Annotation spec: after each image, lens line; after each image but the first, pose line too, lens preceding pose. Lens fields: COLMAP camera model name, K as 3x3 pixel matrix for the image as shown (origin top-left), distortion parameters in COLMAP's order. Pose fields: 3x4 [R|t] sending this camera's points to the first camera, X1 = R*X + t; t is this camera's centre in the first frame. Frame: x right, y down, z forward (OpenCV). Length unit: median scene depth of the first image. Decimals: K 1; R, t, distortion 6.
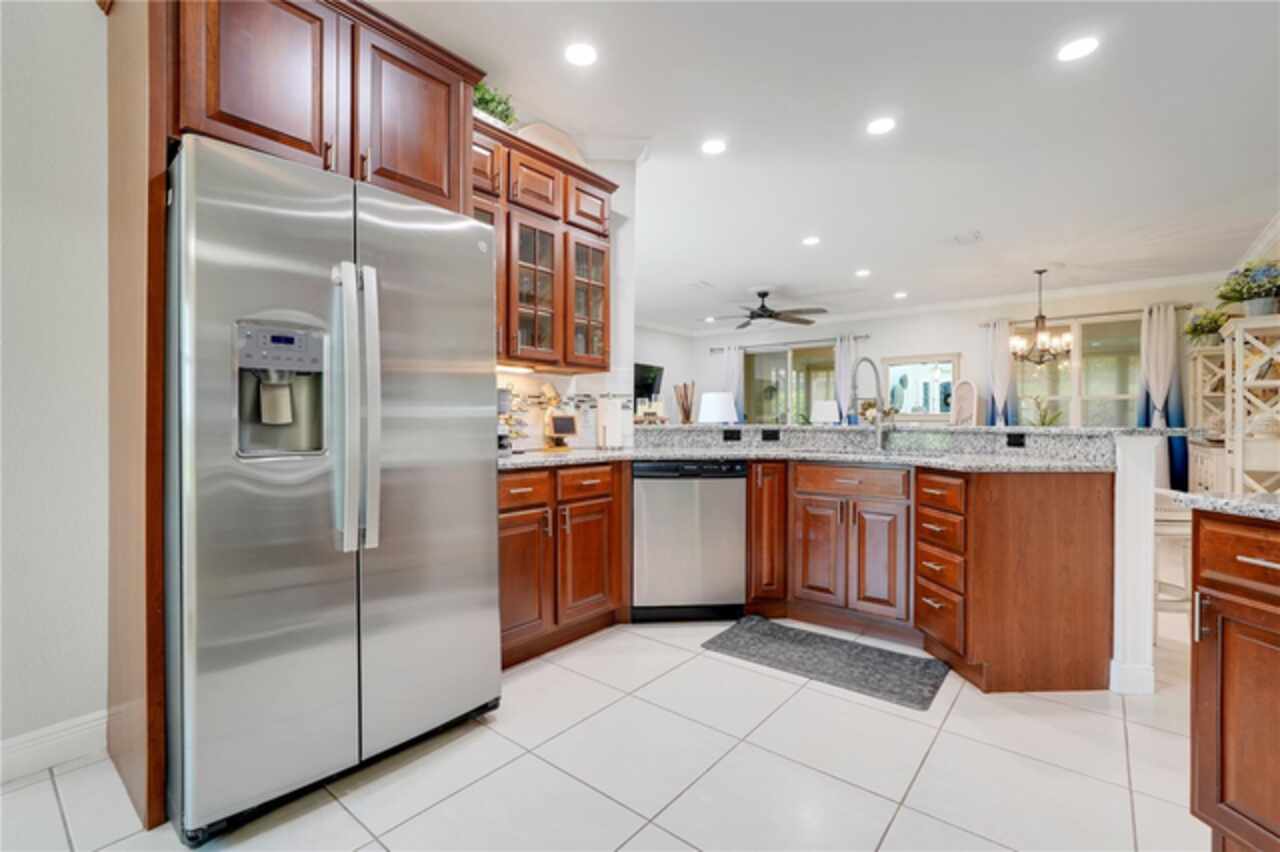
lens RADIAL K [[569.7, 0, 633.7], [0, 569.7, 420.6], [0, 0, 1]] dist [-0.016792, 0.009612]
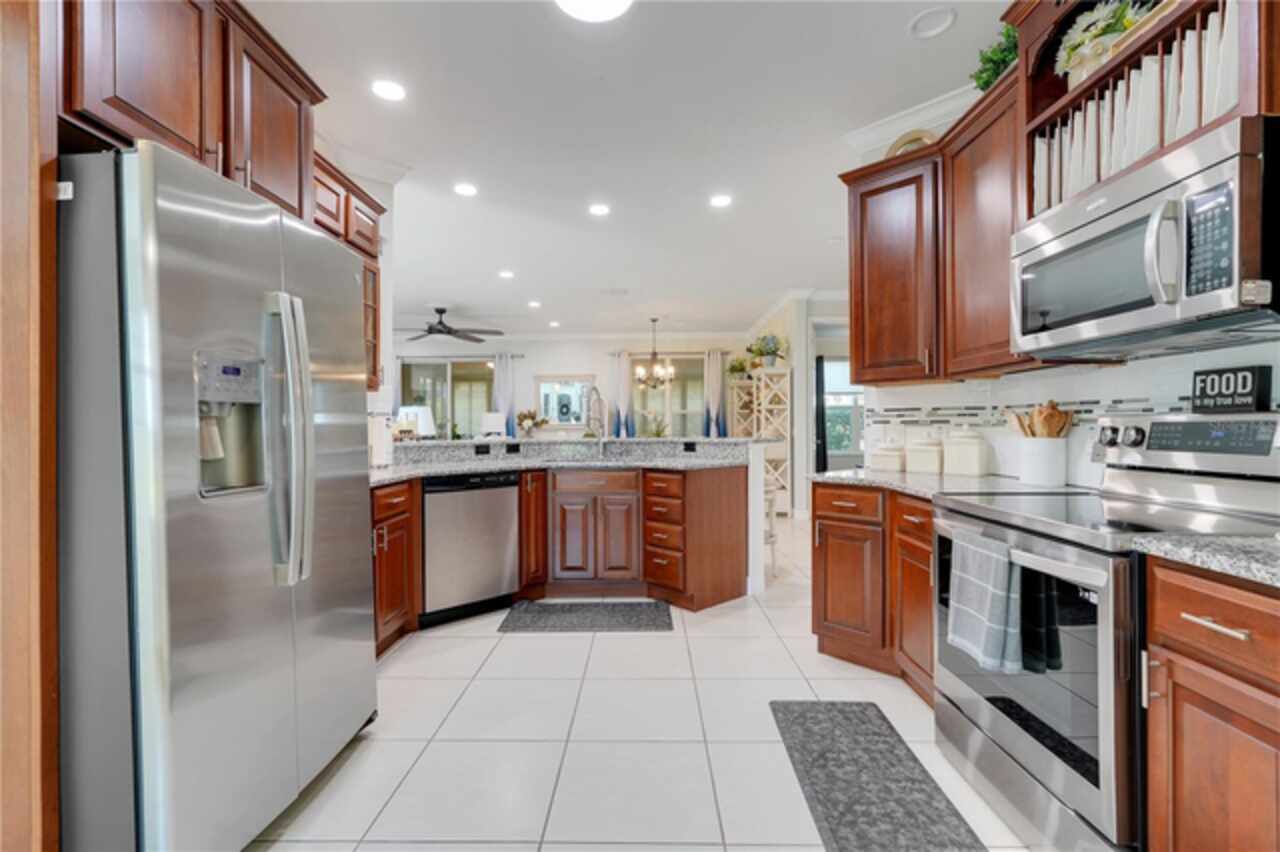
lens RADIAL K [[567.2, 0, 640.0], [0, 567.2, 426.0], [0, 0, 1]] dist [-0.013828, 0.010262]
pose [[0.779587, -0.008963, 0.626230, -0.340445], [0.010126, 0.999947, 0.001706, -0.023073], [-0.626212, 0.005011, 0.779637, -0.083323]]
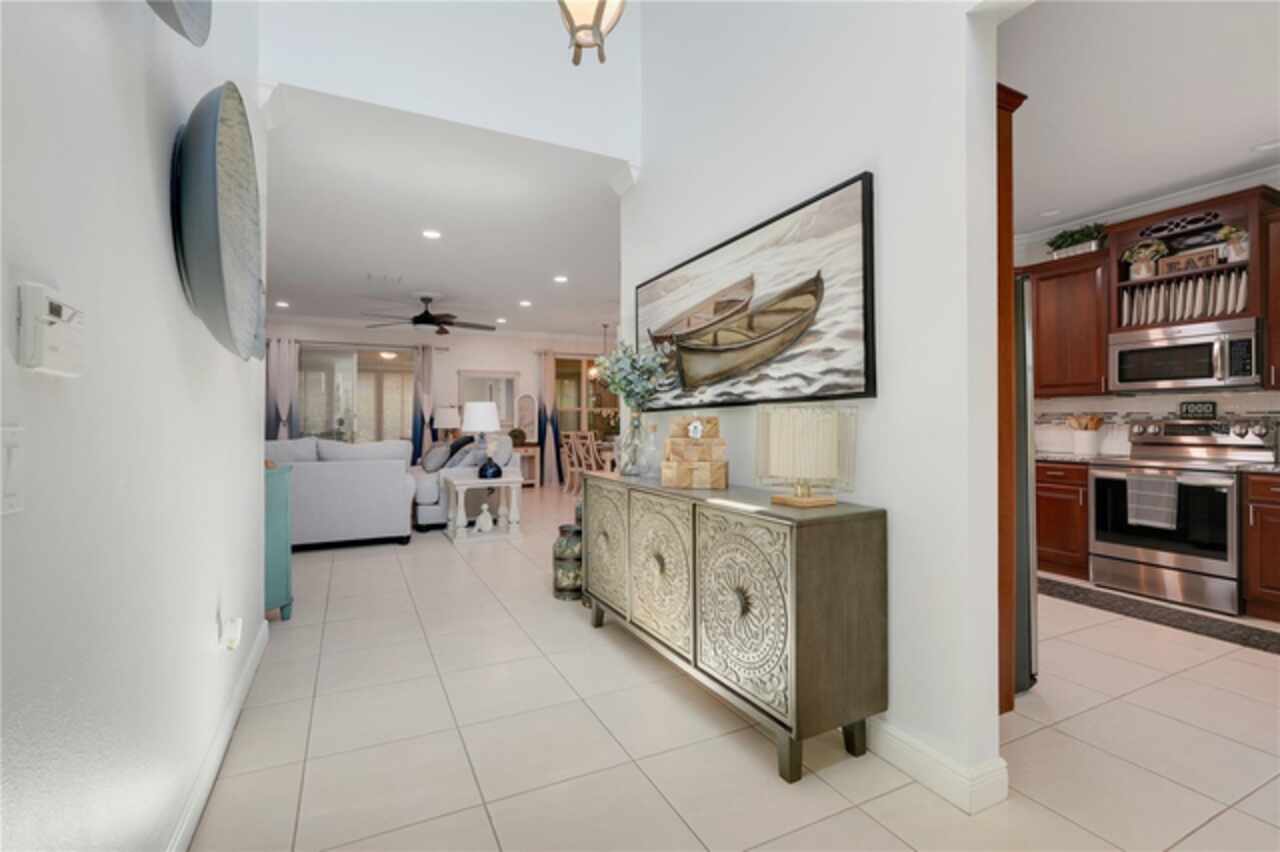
lens RADIAL K [[567.2, 0, 640.0], [0, 567.2, 426.0], [0, 0, 1]] dist [-0.013828, 0.010262]
pose [[0.401779, -0.016351, 0.915590, -1.306638], [0.004826, 0.999865, 0.015738, -0.041755], [-0.915724, -0.001904, 0.401804, 0.643723]]
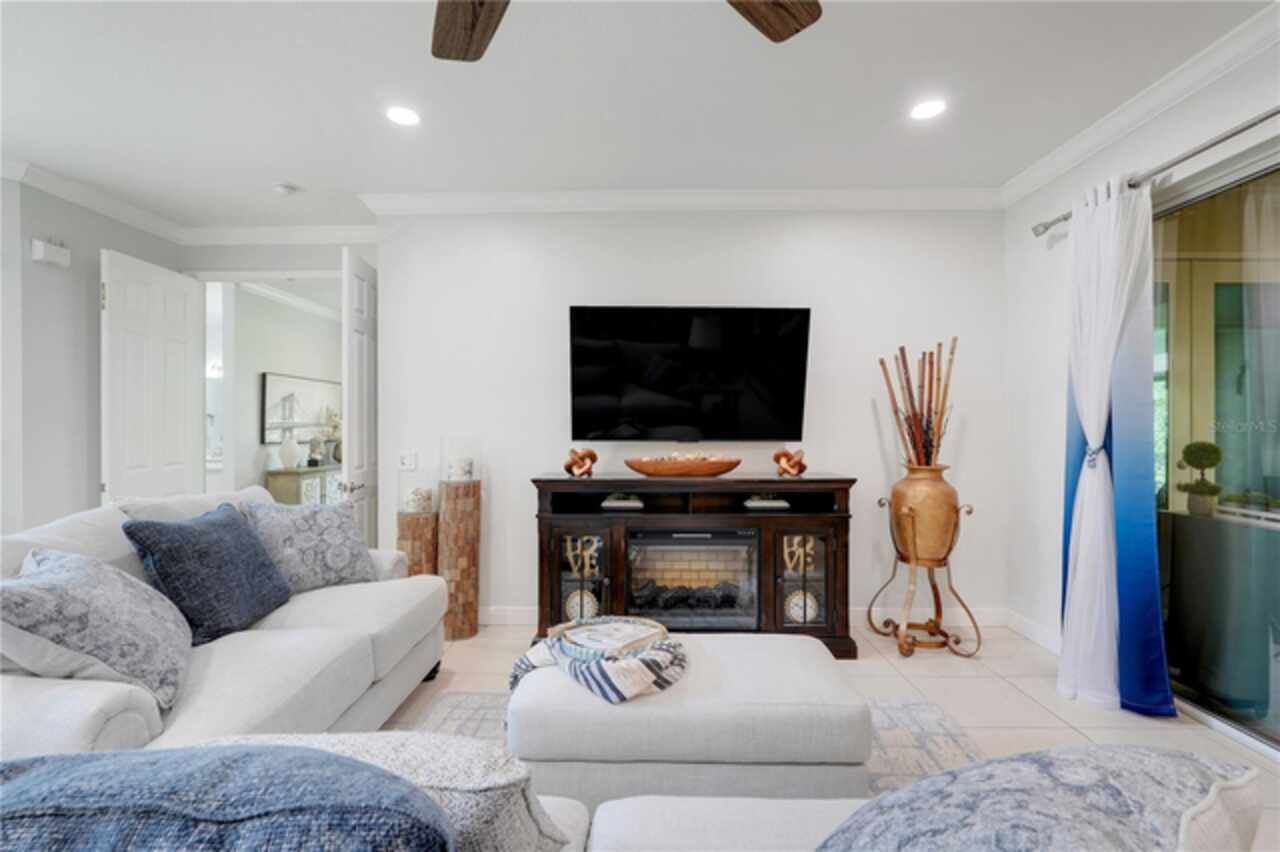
lens RADIAL K [[569.7, 0, 633.7], [0, 569.7, 420.6], [0, 0, 1]] dist [-0.016792, 0.009612]
pose [[0.624070, -0.010620, -0.781297, 0.829657], [0.003656, 0.999936, -0.010672, -0.072882], [0.781360, 0.003804, 0.624069, 2.297417]]
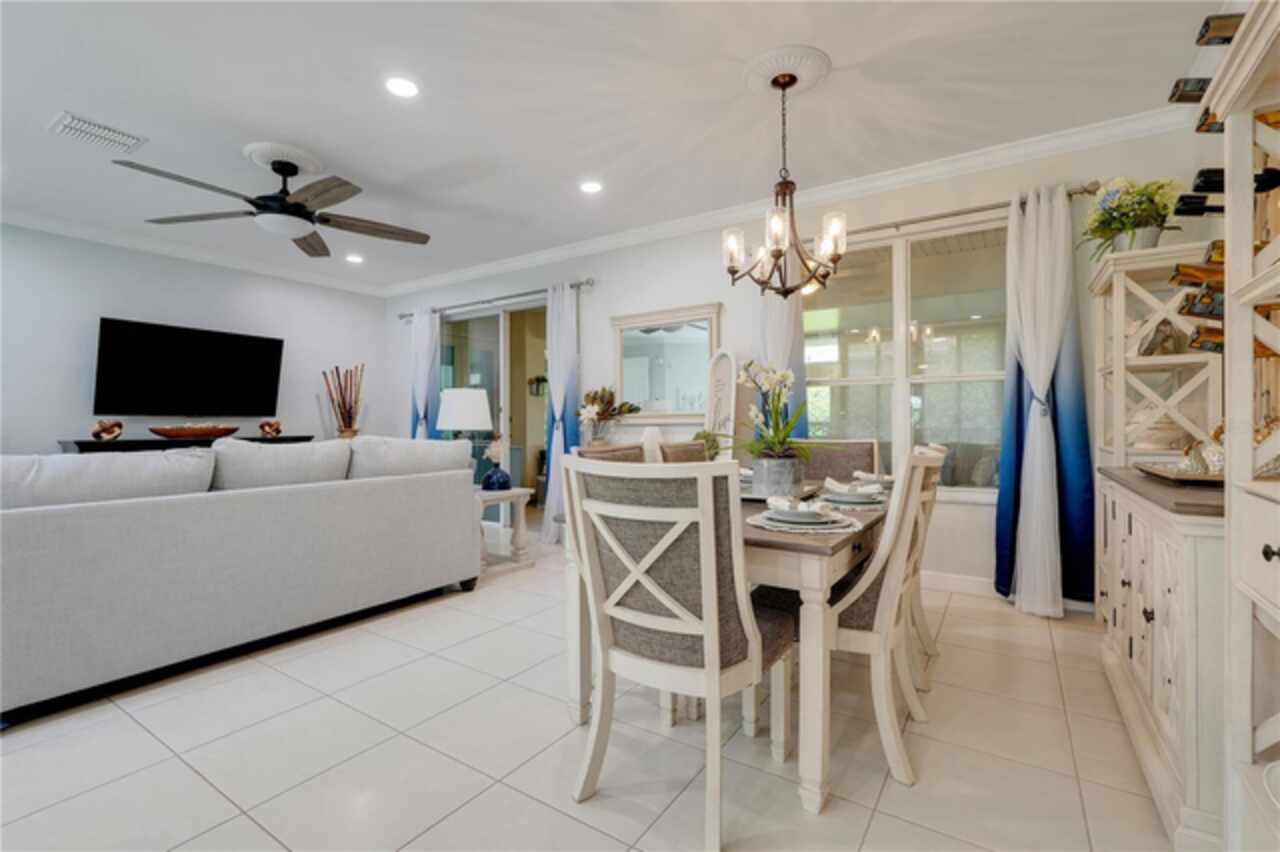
lens RADIAL K [[567.2, 0, 640.0], [0, 567.2, 426.0], [0, 0, 1]] dist [-0.013828, 0.010262]
pose [[0.993257, -0.011765, 0.115334, 1.157024], [0.011246, 0.999924, 0.005143, -0.005825], [-0.115385, -0.003811, 0.993314, 1.212067]]
